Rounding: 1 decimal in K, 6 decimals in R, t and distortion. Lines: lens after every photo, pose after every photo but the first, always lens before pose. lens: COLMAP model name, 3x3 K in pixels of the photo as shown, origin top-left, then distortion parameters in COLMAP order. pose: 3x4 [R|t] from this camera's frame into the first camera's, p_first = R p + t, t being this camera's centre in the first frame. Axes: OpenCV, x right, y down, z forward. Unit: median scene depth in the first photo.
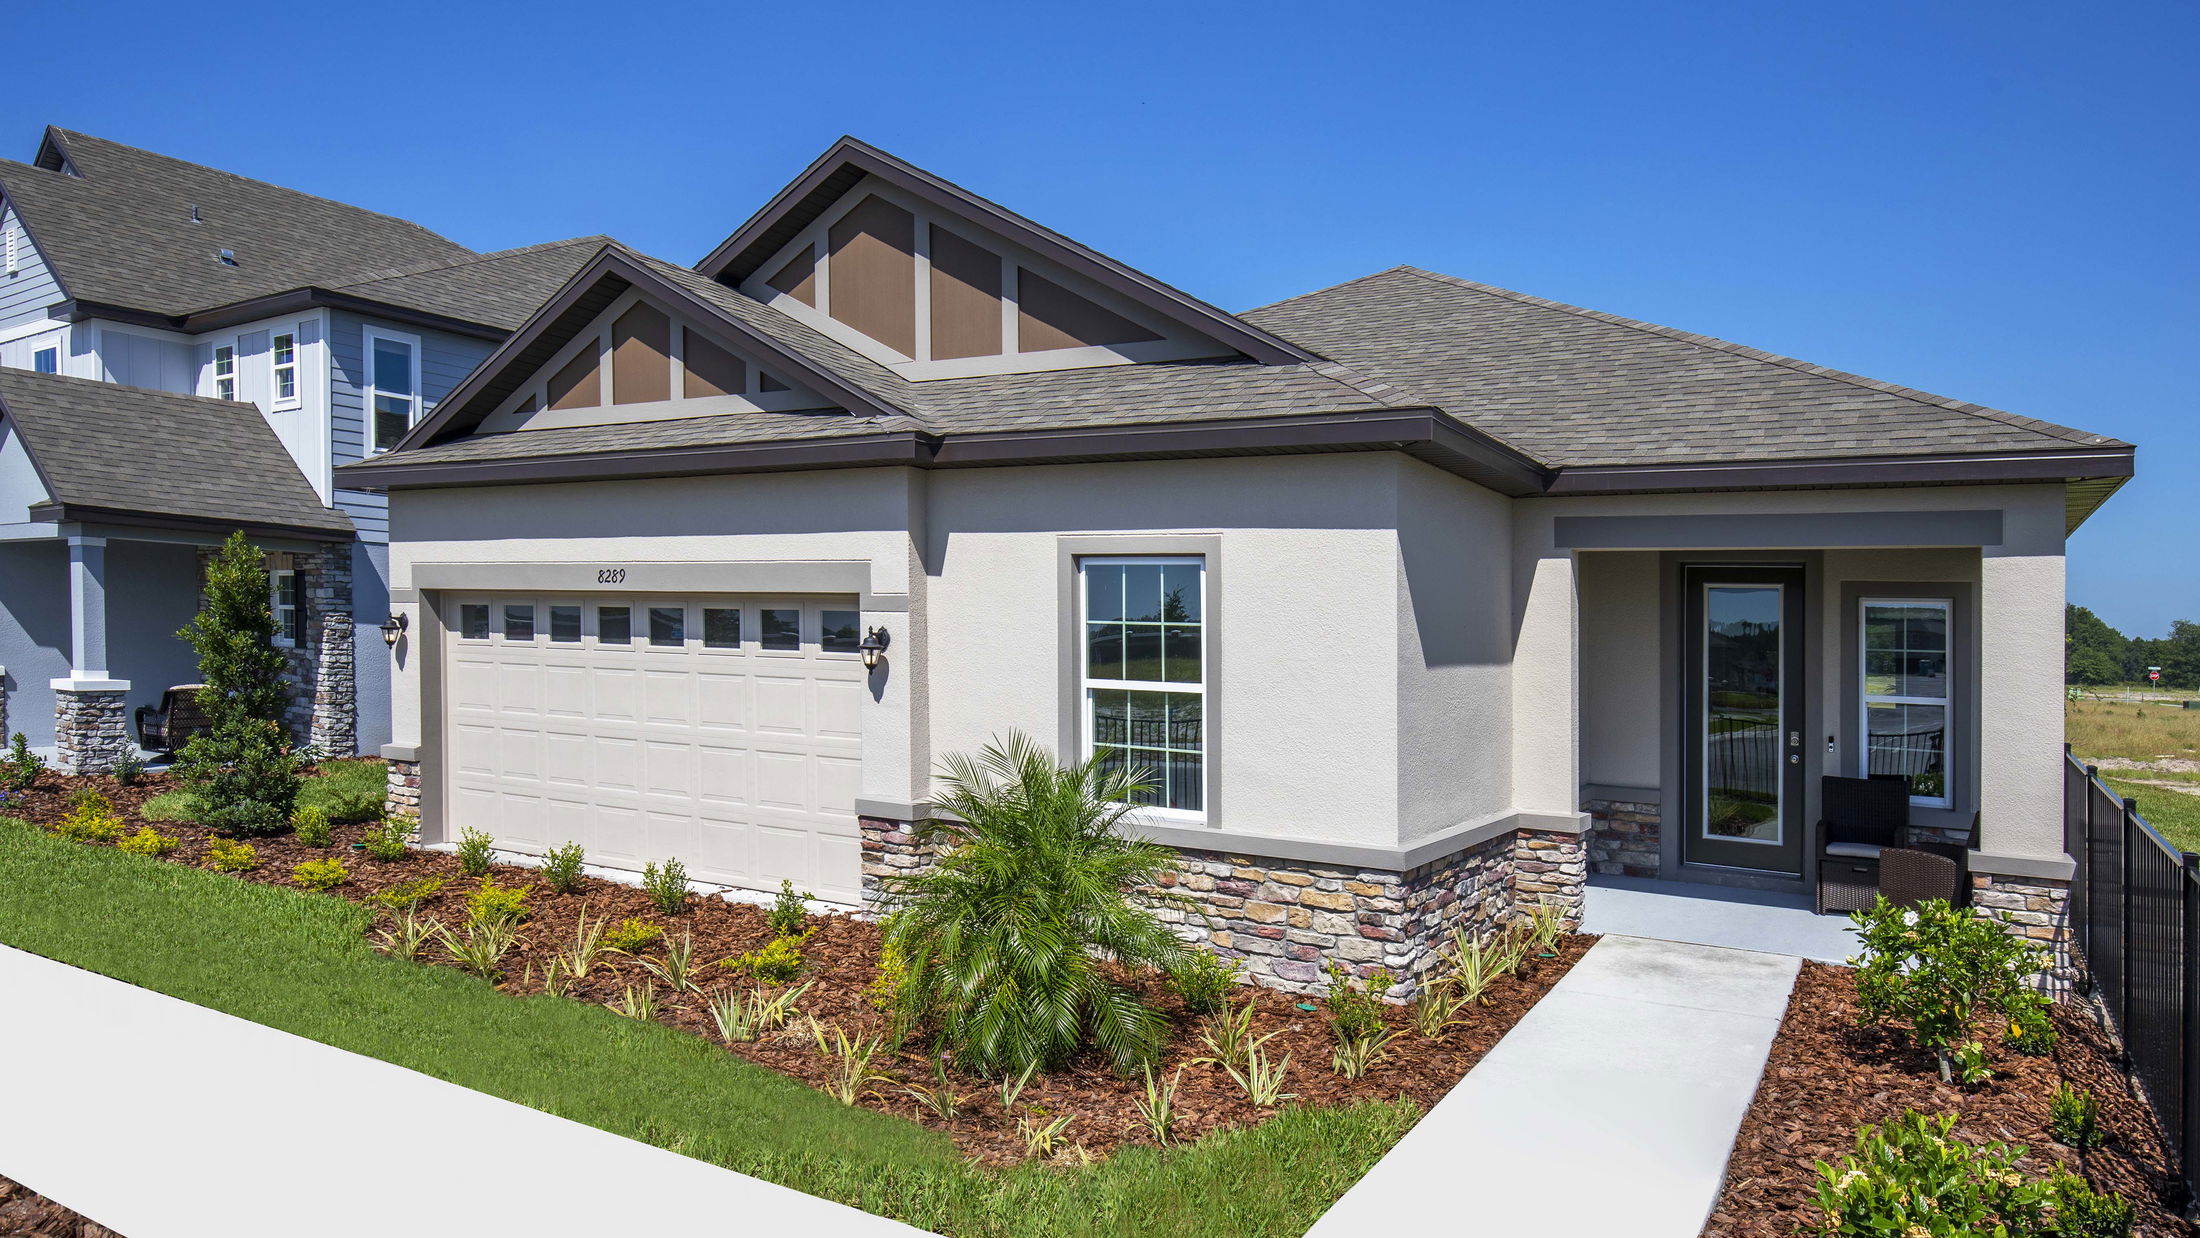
lens RADIAL K [[1367.6, 0, 1102.4], [0, 1367.6, 574.4], [0, 0, 1]] dist [-0.018902, 0.001595]
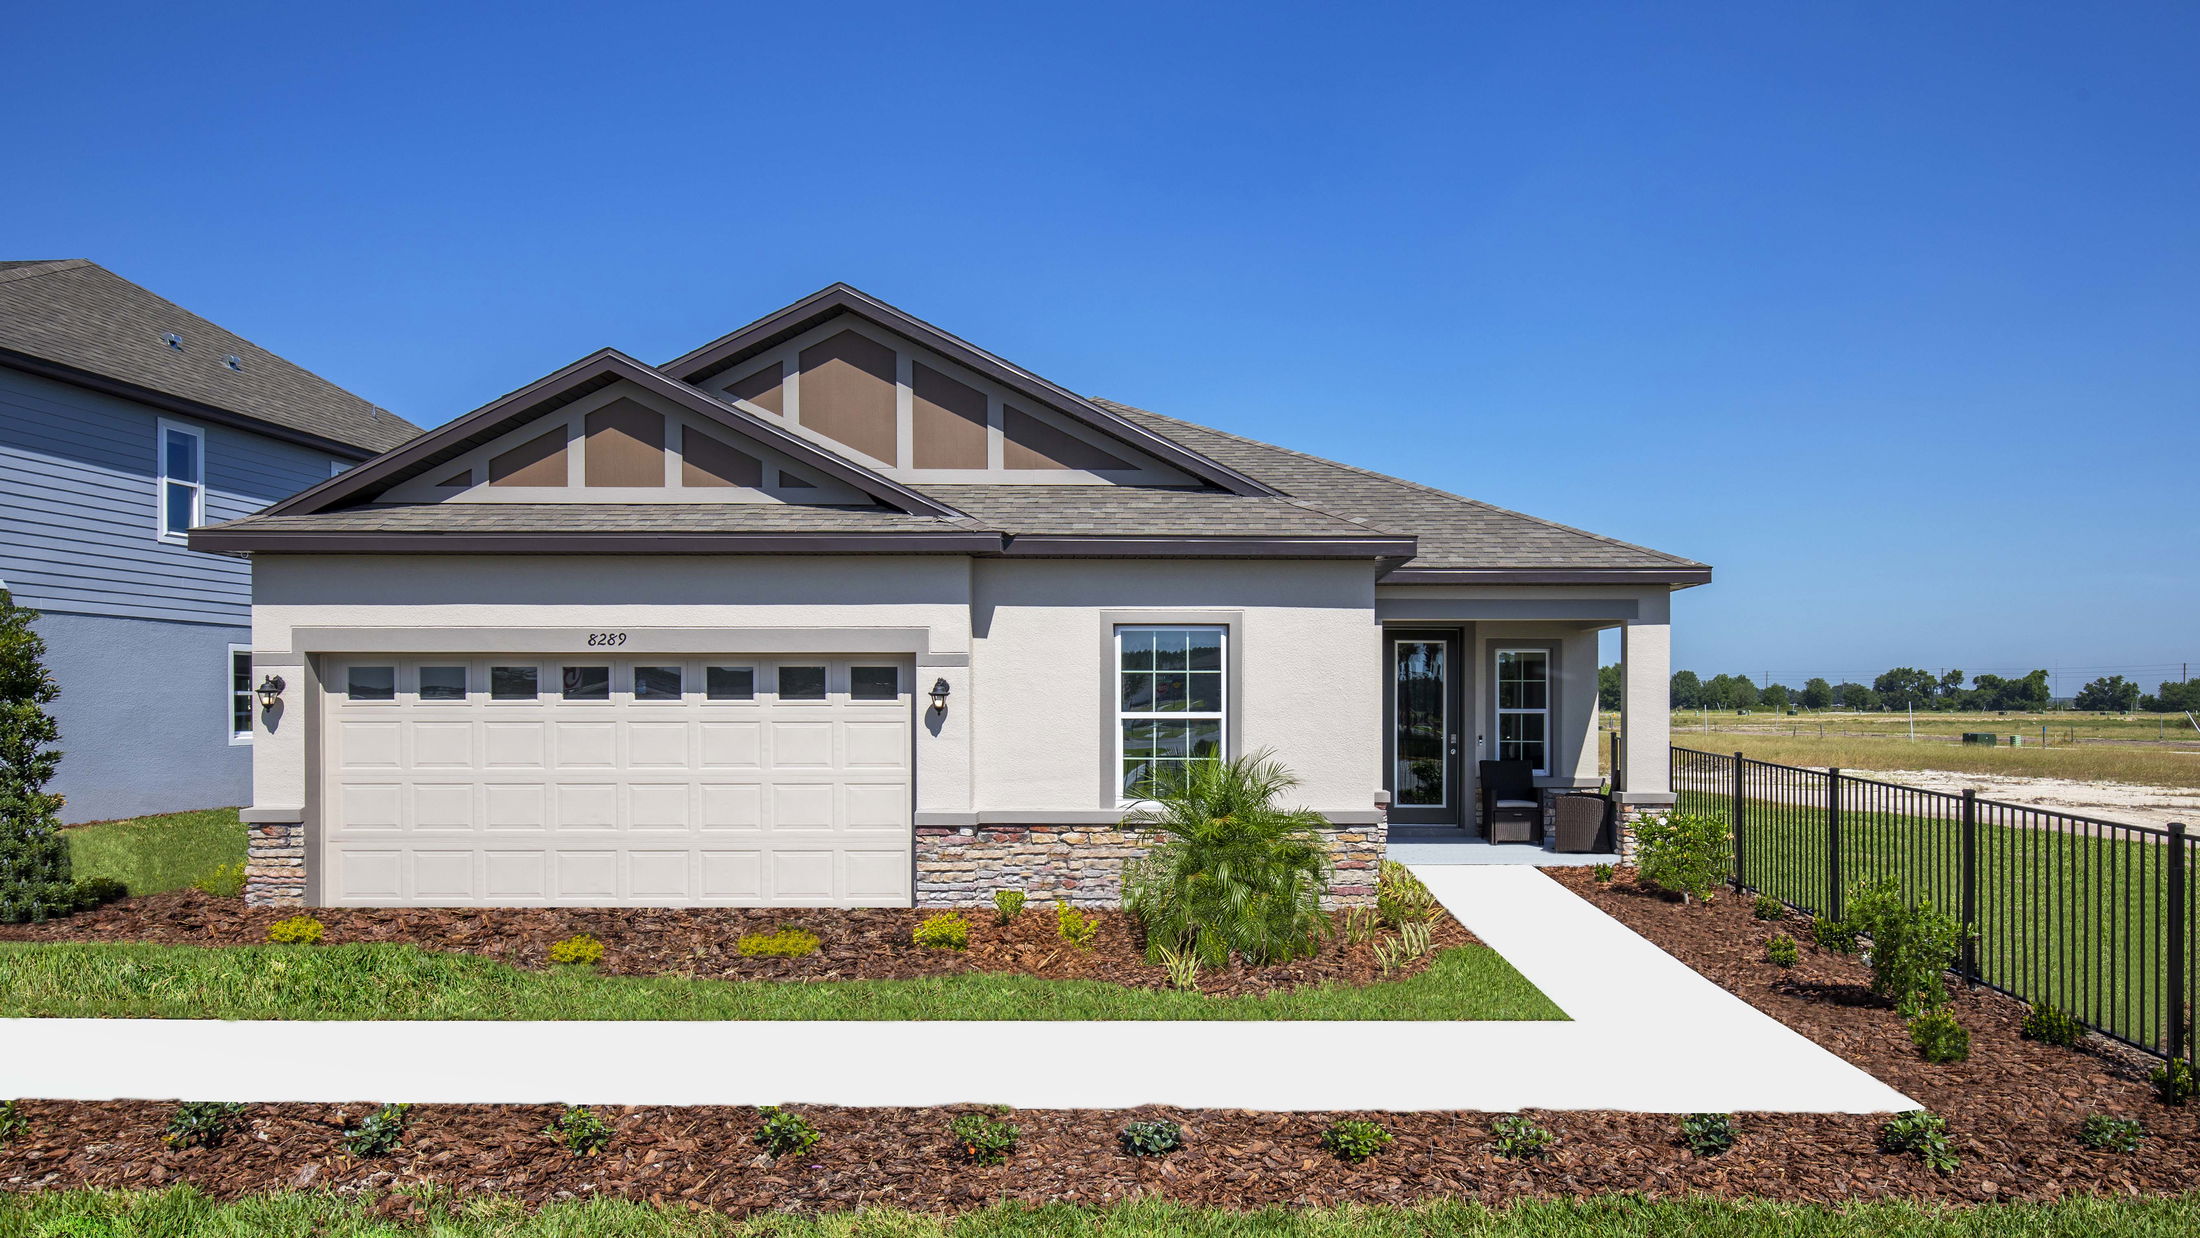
lens RADIAL K [[1232.7, 0, 1101.9], [0, 1232.7, 620.4], [0, 0, 1]] dist [-0.008913, -0.001538]
pose [[0.900858, 0.000609, 0.434113, -0.486362], [0.002060, 0.999982, -0.005677, -0.008821], [-0.434108, 0.006008, 0.900841, -0.110401]]
